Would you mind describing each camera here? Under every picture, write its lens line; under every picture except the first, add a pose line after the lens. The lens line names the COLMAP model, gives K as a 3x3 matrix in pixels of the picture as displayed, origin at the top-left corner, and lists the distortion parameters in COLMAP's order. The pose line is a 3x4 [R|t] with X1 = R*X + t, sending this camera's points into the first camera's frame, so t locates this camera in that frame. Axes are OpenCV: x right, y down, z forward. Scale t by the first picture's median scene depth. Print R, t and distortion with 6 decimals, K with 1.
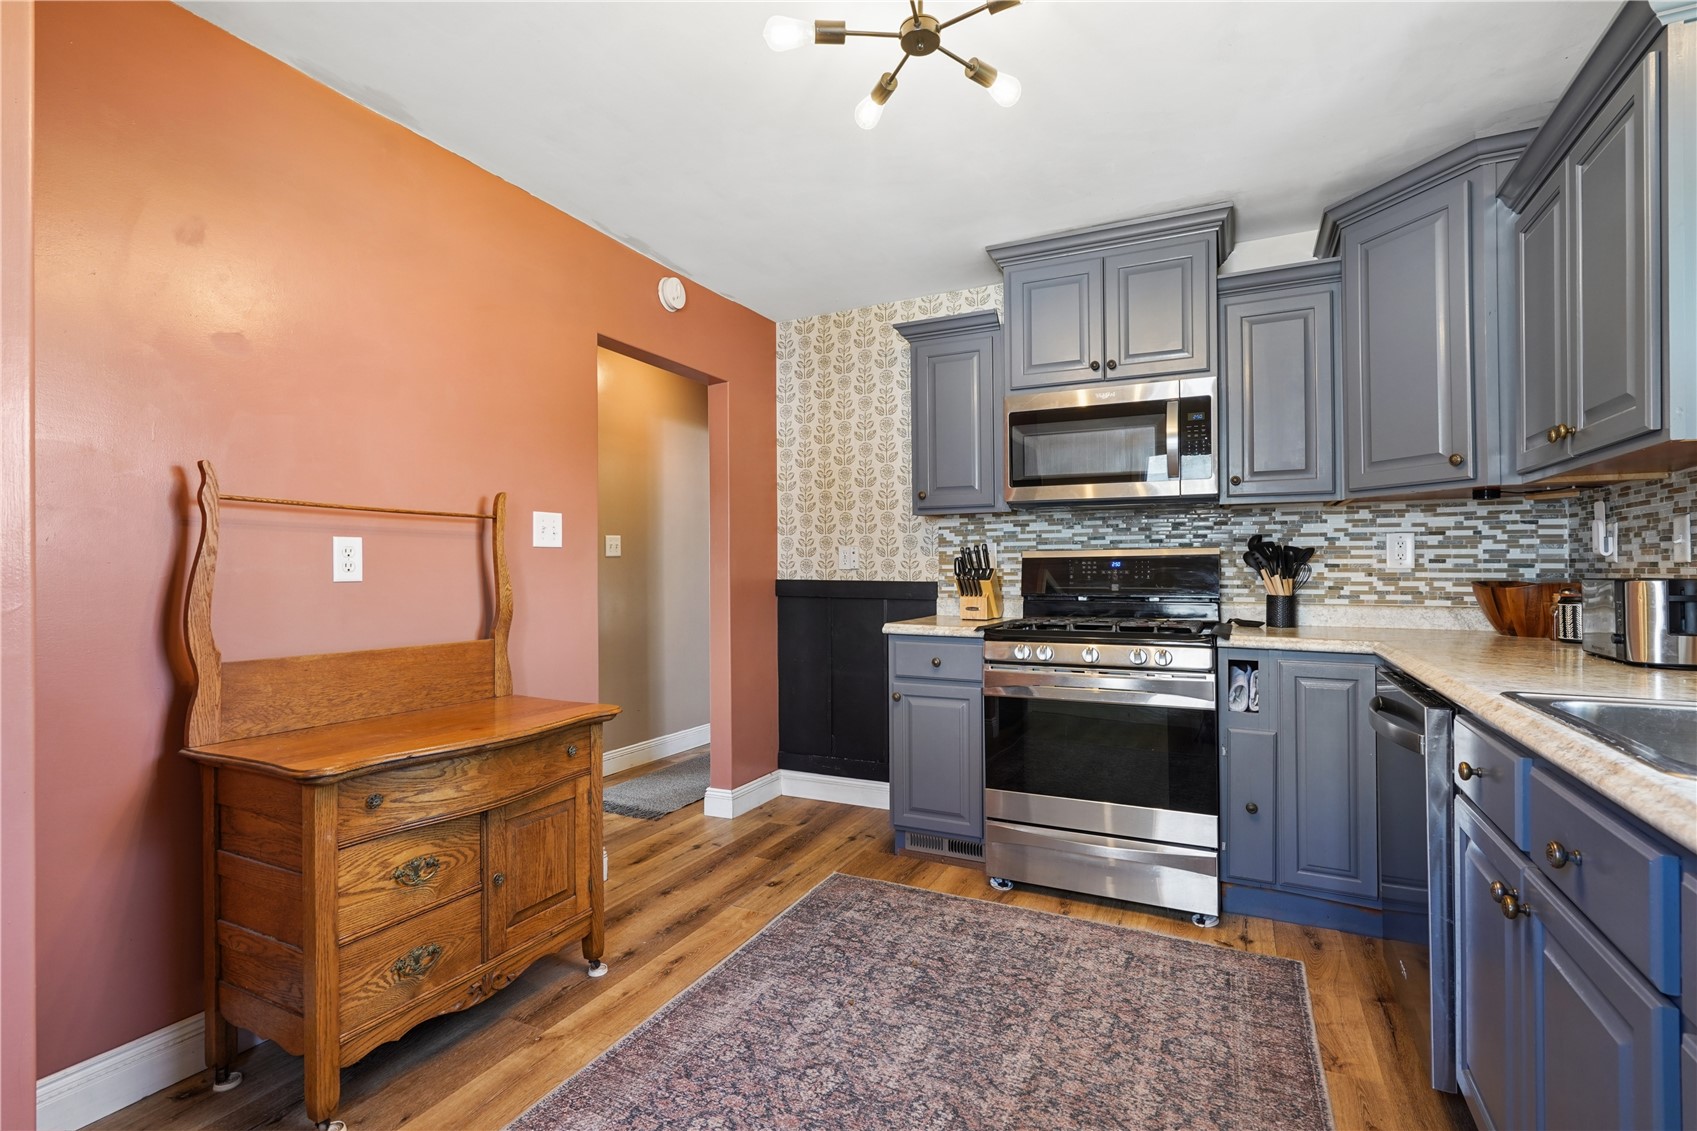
lens RADIAL K [[788.3, 0, 848.5], [0, 788.3, 565.5], [0, 0, 1]] dist [-0.000893, -0.000047]
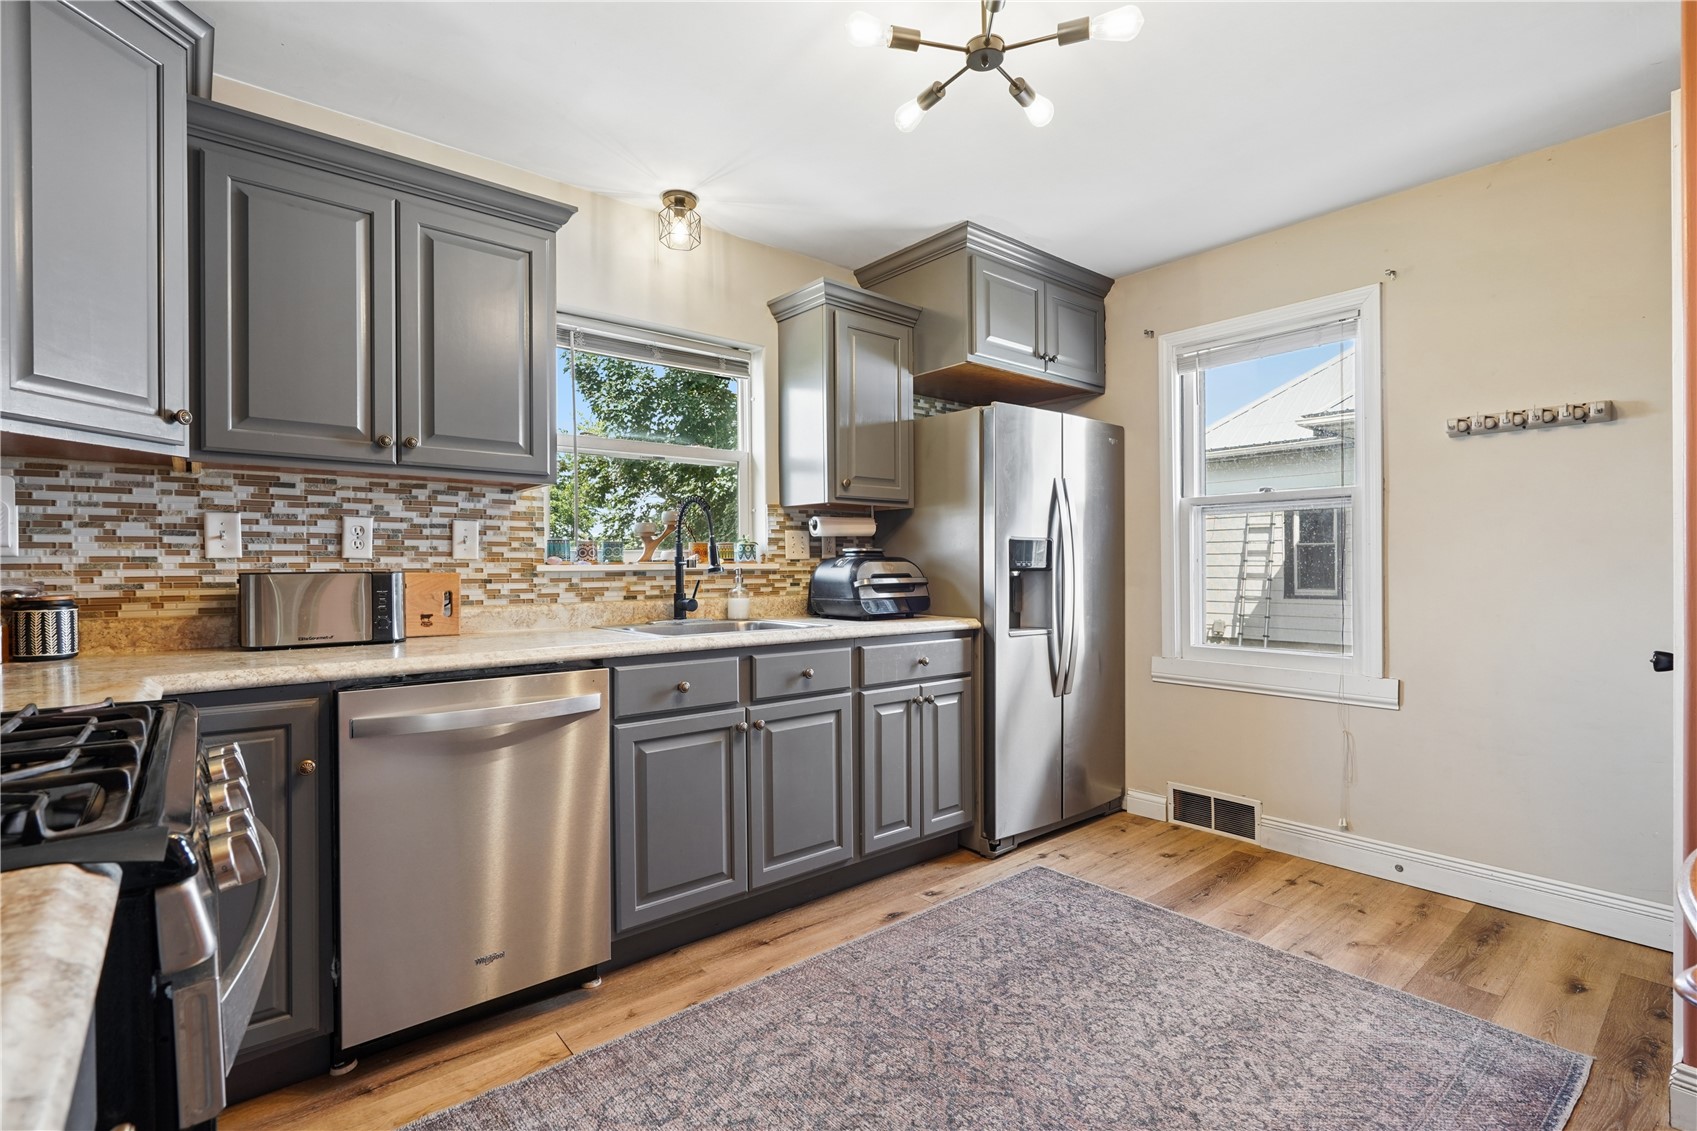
lens RADIAL K [[788.3, 0, 848.5], [0, 788.3, 565.5], [0, 0, 1]] dist [-0.000893, -0.000047]
pose [[-0.922379, 0.019834, 0.385776, -0.116983], [0.014038, 0.999742, -0.017835, 0.038641], [-0.386031, -0.011035, -0.922420, 1.777539]]
